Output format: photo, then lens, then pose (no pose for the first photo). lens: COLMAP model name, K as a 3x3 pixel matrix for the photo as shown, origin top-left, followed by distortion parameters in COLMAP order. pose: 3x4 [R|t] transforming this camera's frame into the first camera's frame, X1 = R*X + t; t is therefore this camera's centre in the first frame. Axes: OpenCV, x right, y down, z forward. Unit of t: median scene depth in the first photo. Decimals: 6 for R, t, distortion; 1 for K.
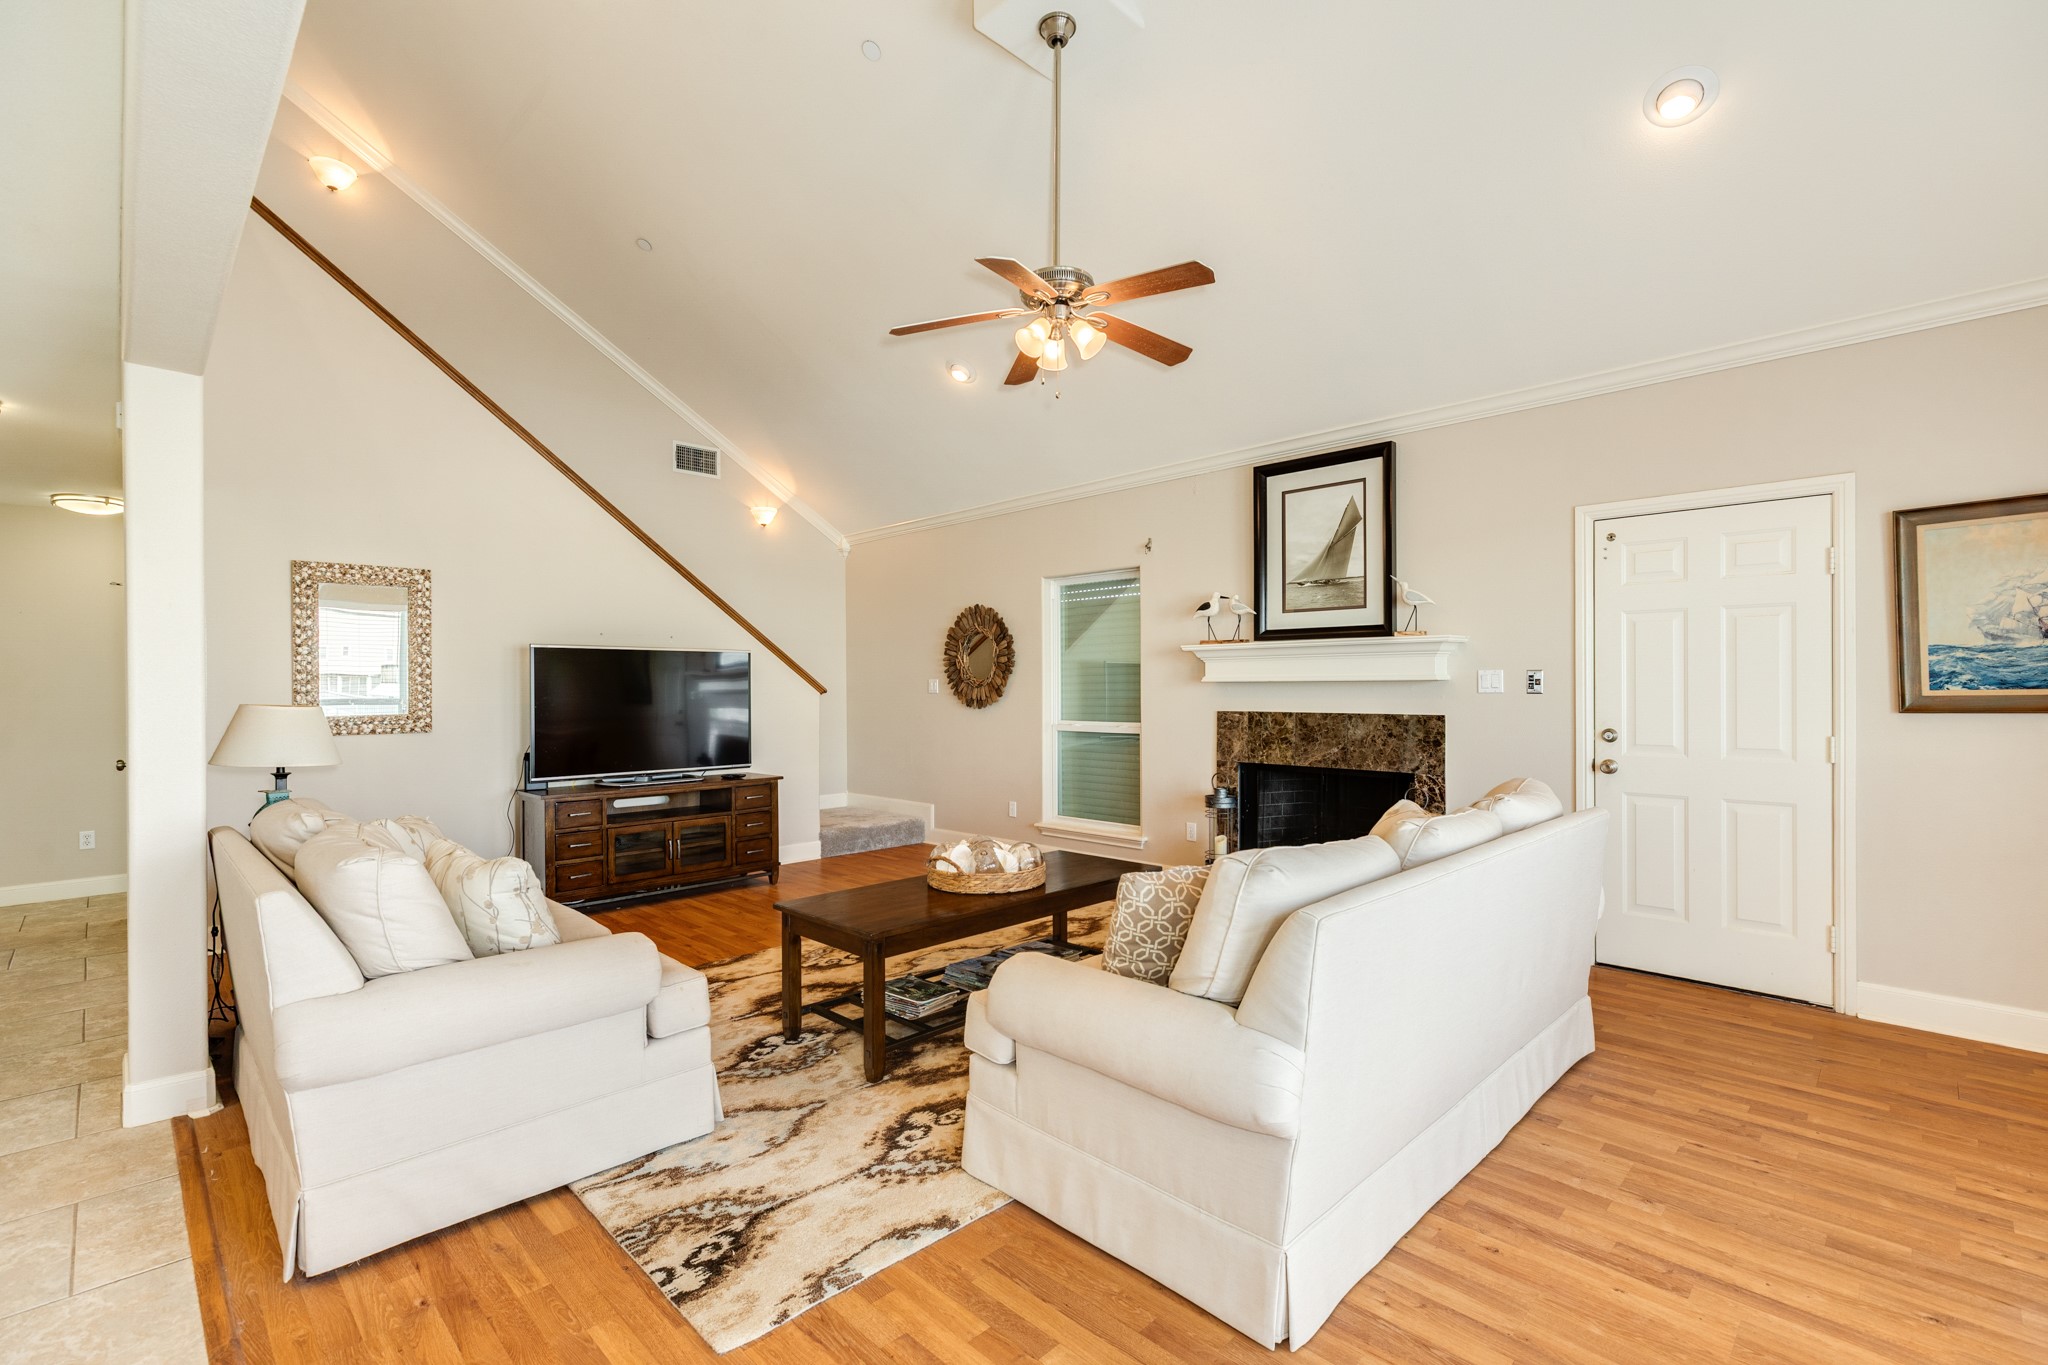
lens RADIAL K [[907.1, 0, 1009.2], [0, 907.1, 689.1], [0, 0, 1]] dist [0.003688, 0.001475]
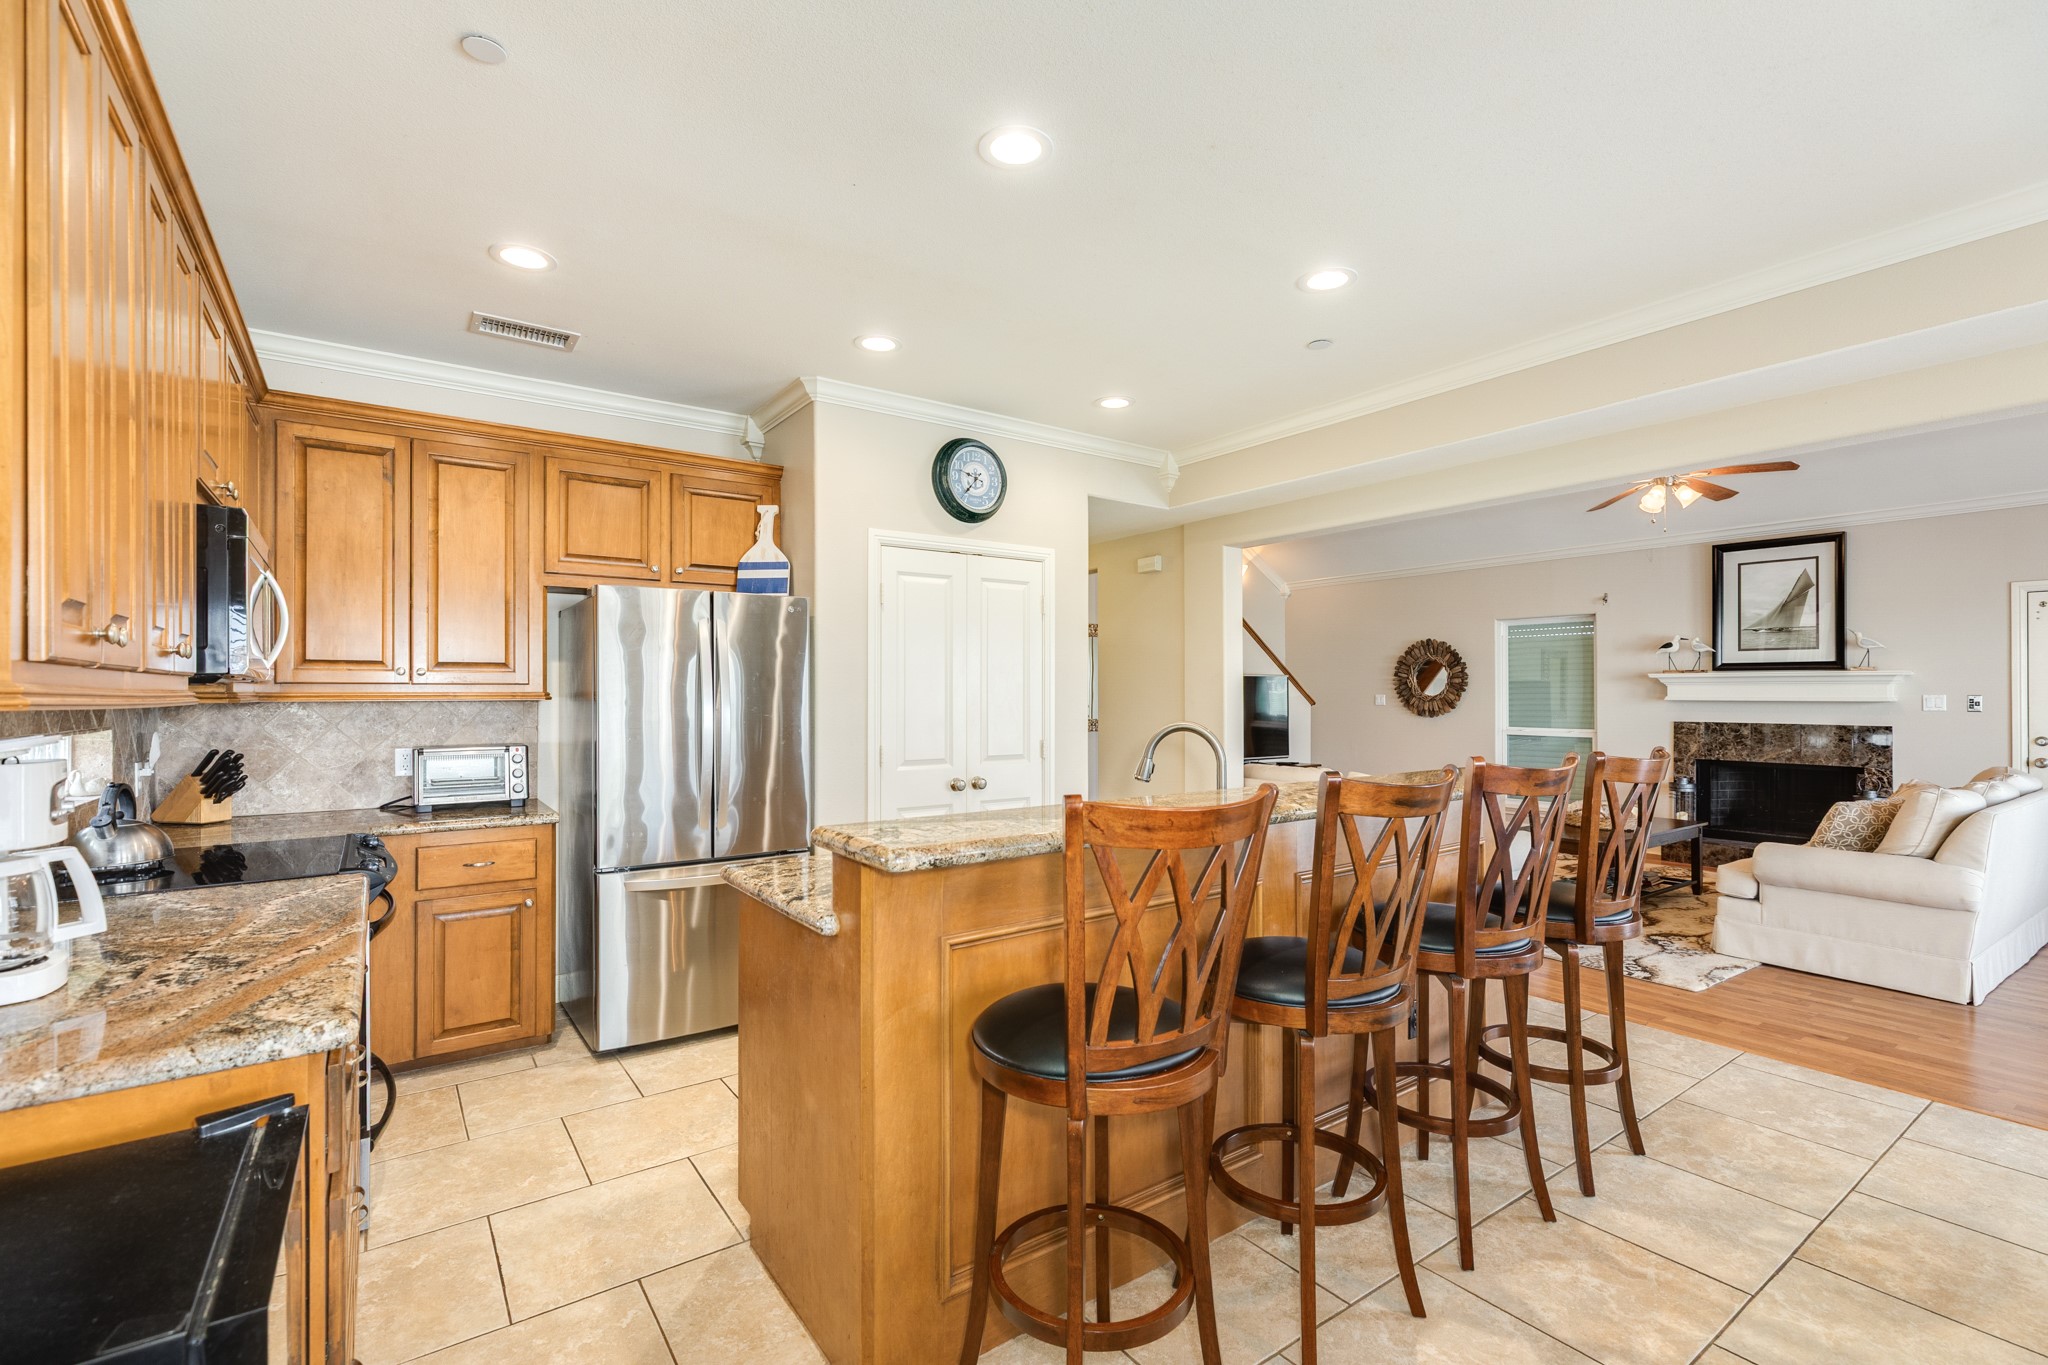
lens RADIAL K [[907.1, 0, 1021.8], [0, 907.1, 690.5], [0, 0, 1]] dist [0.003688, 0.001475]
pose [[0.987335, 0.003792, -0.158605, -0.578493], [-0.004414, 0.999984, -0.003572, -0.014600], [0.158589, 0.004227, 0.987336, -0.562593]]
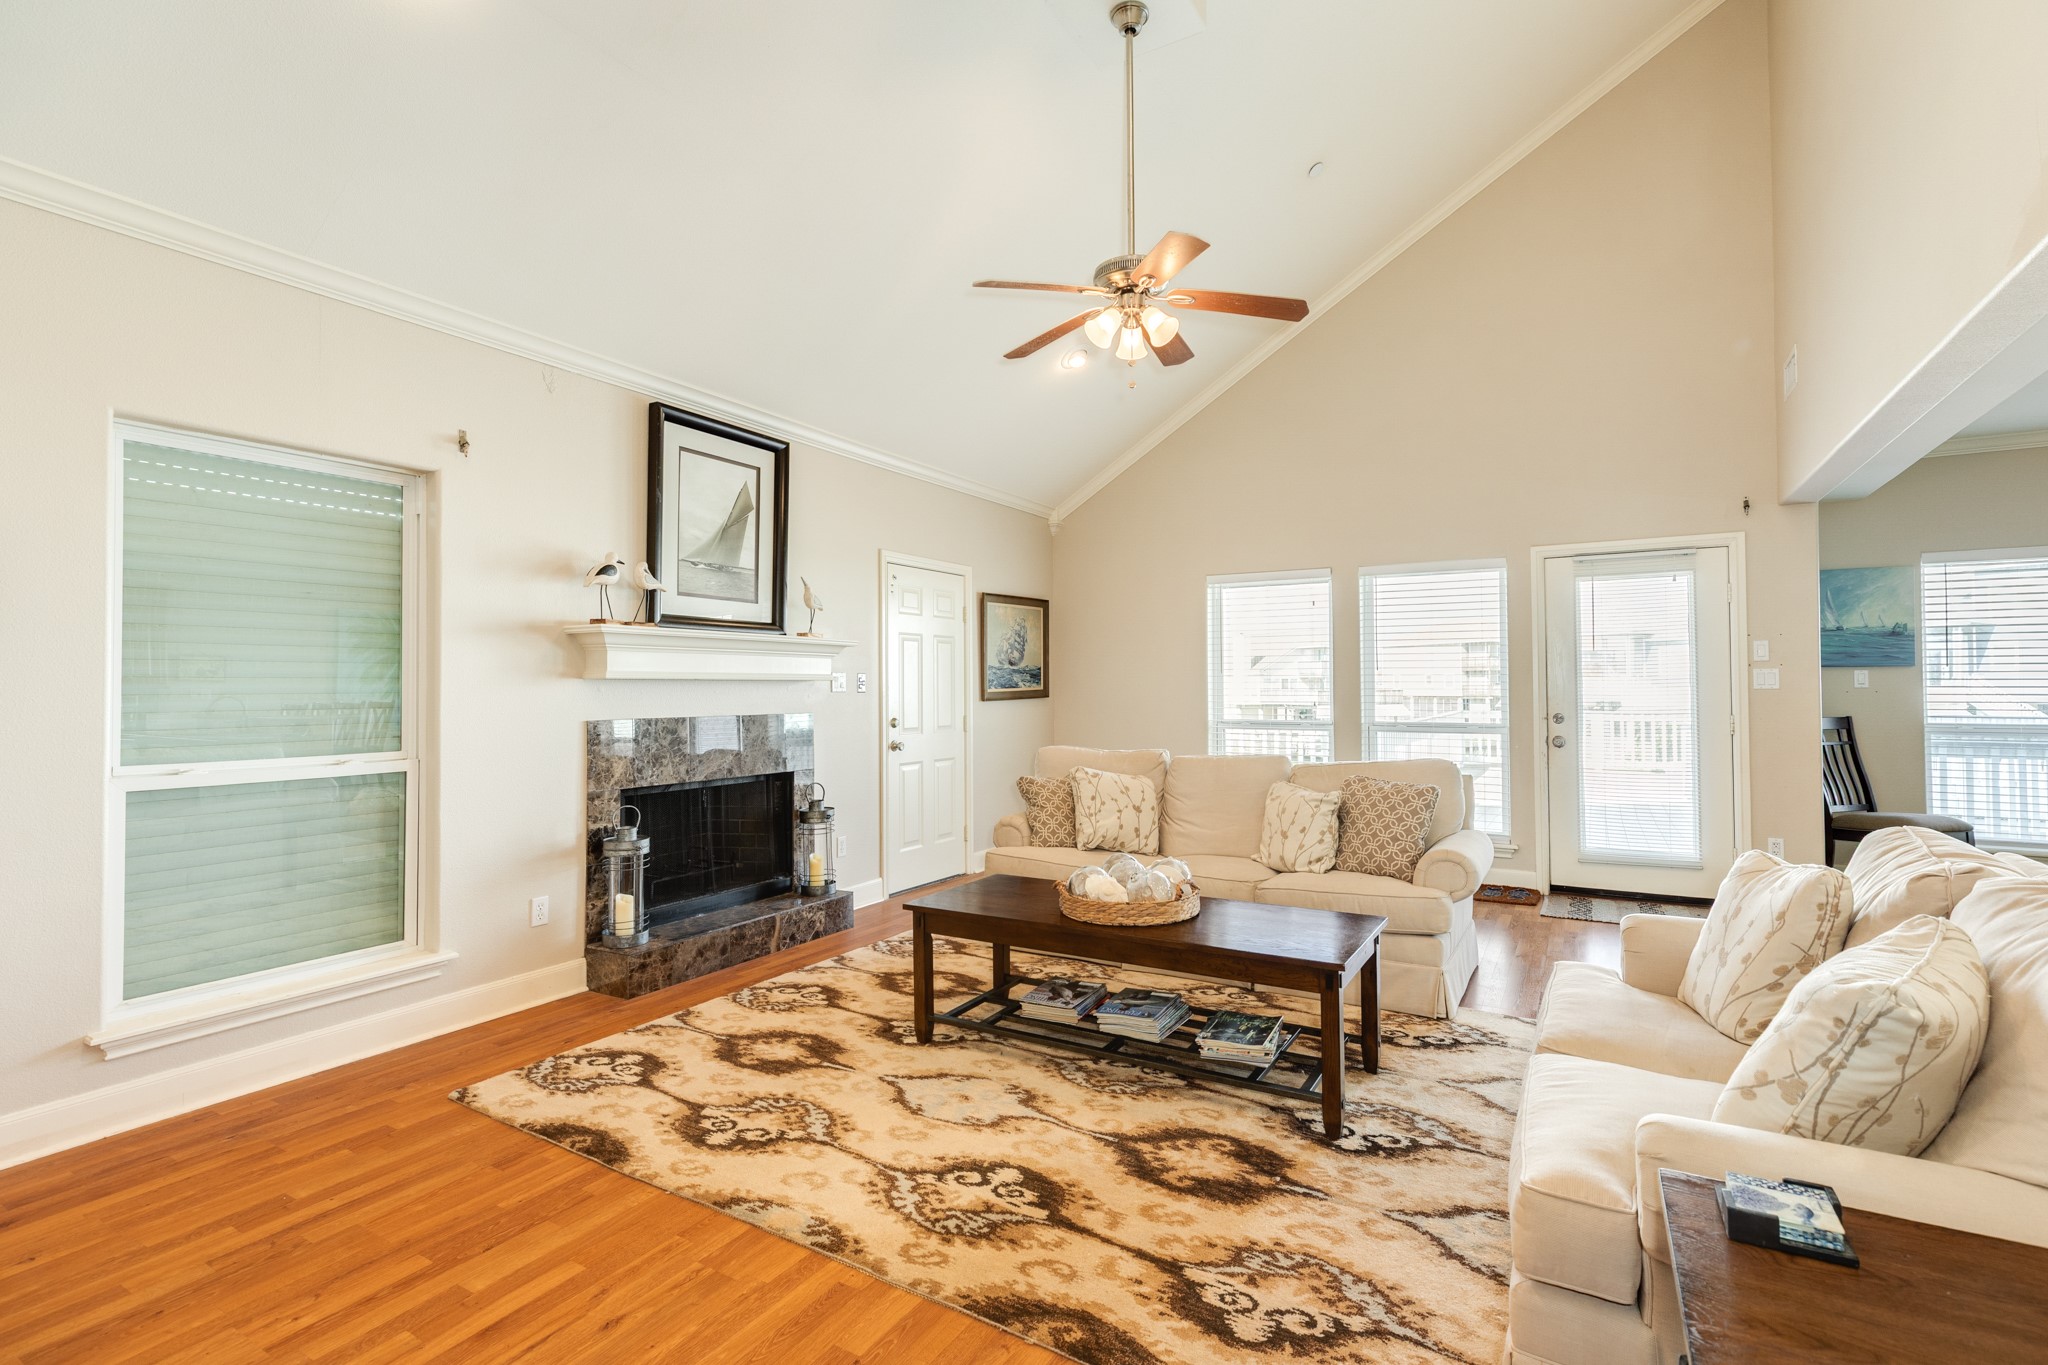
lens RADIAL K [[960.6, 0, 1050.1], [0, 960.6, 658.1], [0, 0, 1]] dist [0.004832, -0.001900]
pose [[-0.273404, 0.034709, 0.961273, -0.634942], [0.006992, 0.999394, -0.034097, 0.004079], [-0.961874, -0.002601, -0.273481, 0.950949]]
